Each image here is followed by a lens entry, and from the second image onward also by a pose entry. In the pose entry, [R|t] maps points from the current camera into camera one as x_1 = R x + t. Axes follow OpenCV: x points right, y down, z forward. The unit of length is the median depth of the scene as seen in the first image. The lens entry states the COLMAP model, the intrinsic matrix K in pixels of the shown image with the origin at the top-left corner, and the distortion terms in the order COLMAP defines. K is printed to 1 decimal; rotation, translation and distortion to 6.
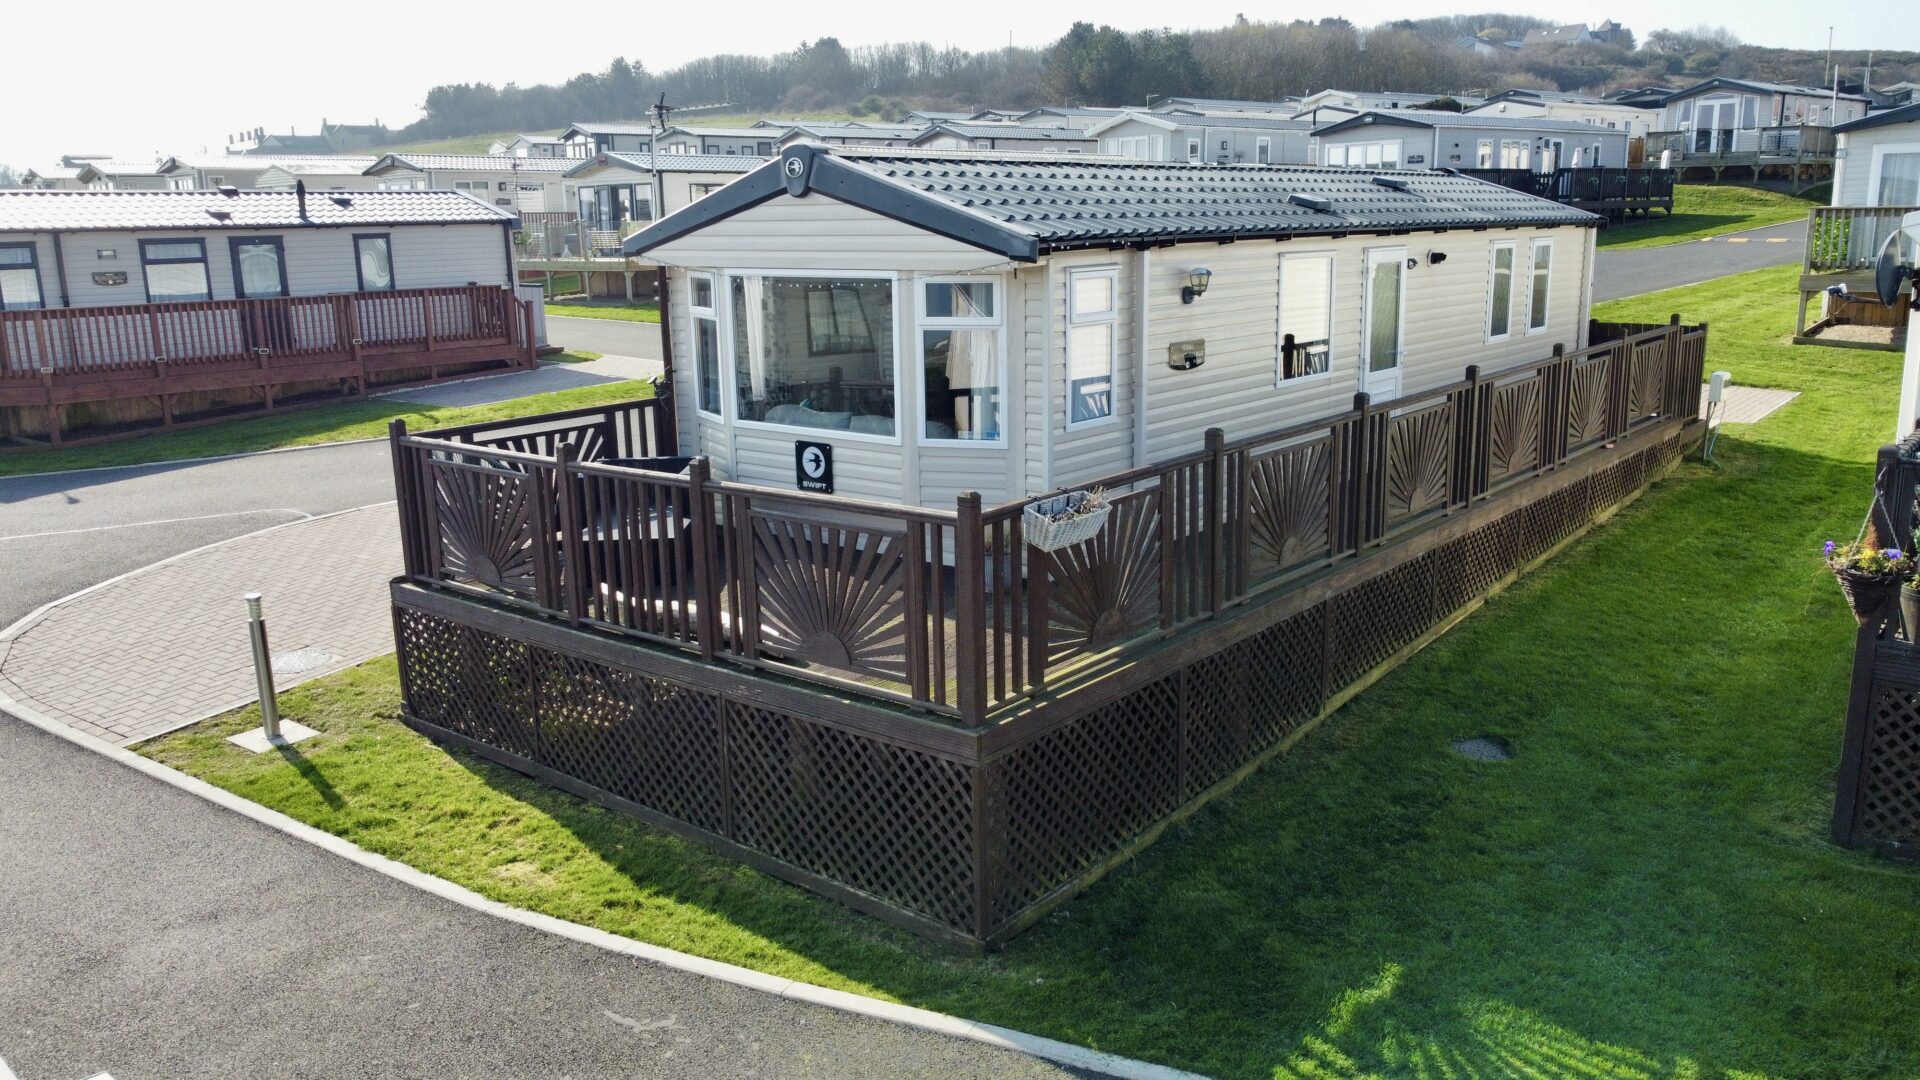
lens RADIAL K [[1481.5, 0, 960.0], [0, 1481.5, 540.0], [0, 0, 1]] dist [0.002050, 0.001216]
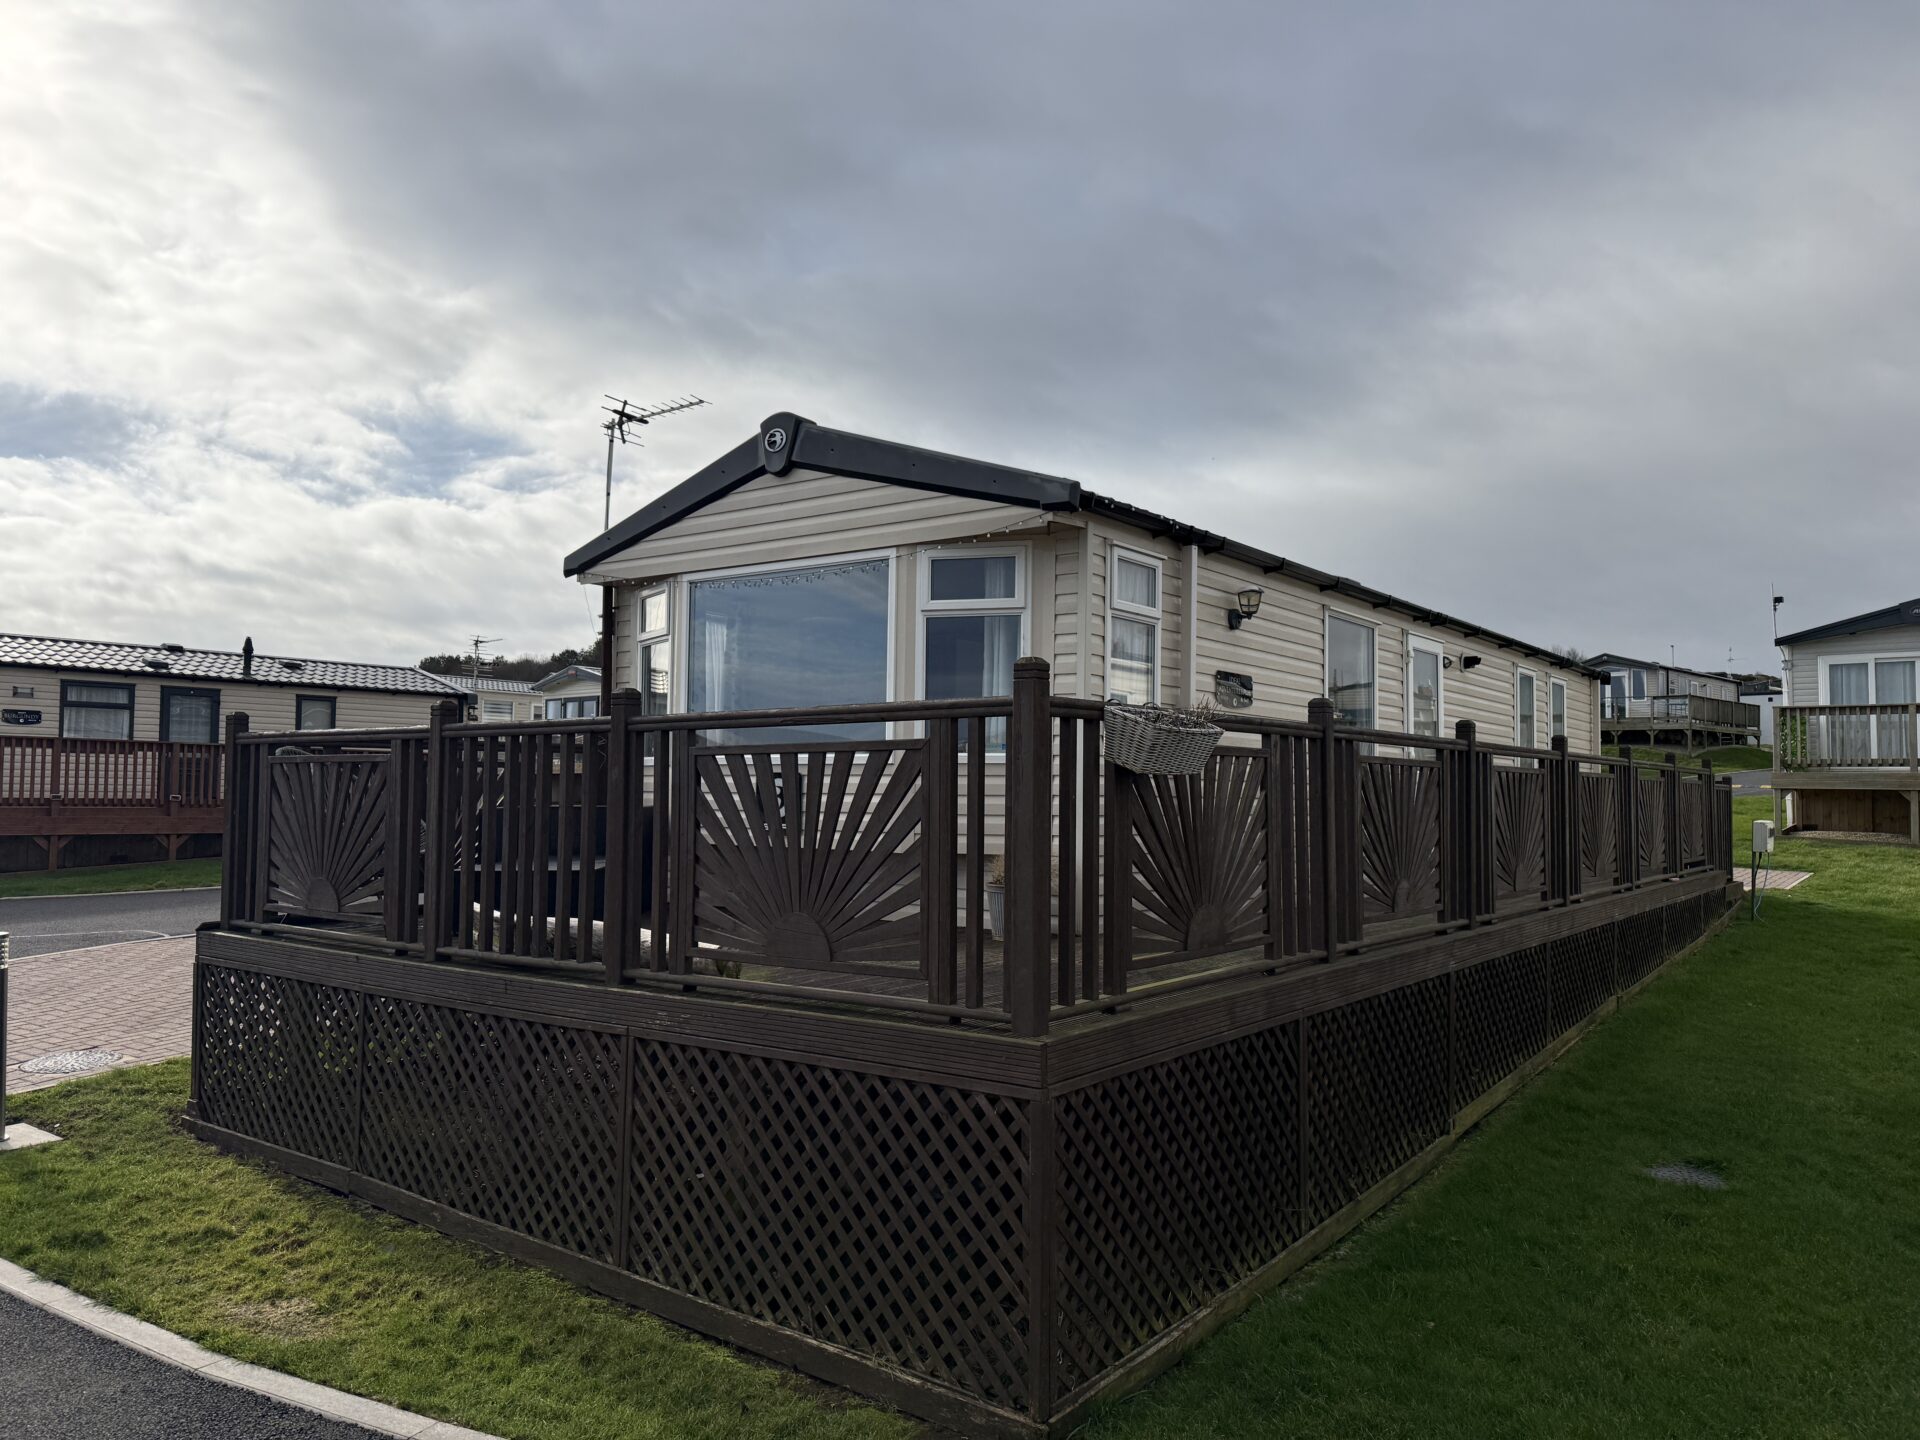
lens RADIAL K [[1348.9, 0, 951.3], [0, 1348.9, 730.8], [0, 0, 1]] dist [0.061396, -0.083326]
pose [[0.998822, 0.030922, 0.037399, -0.038884], [-0.019665, 0.962492, -0.270598, 0.122993], [-0.044364, 0.269543, 0.961966, 0.332567]]
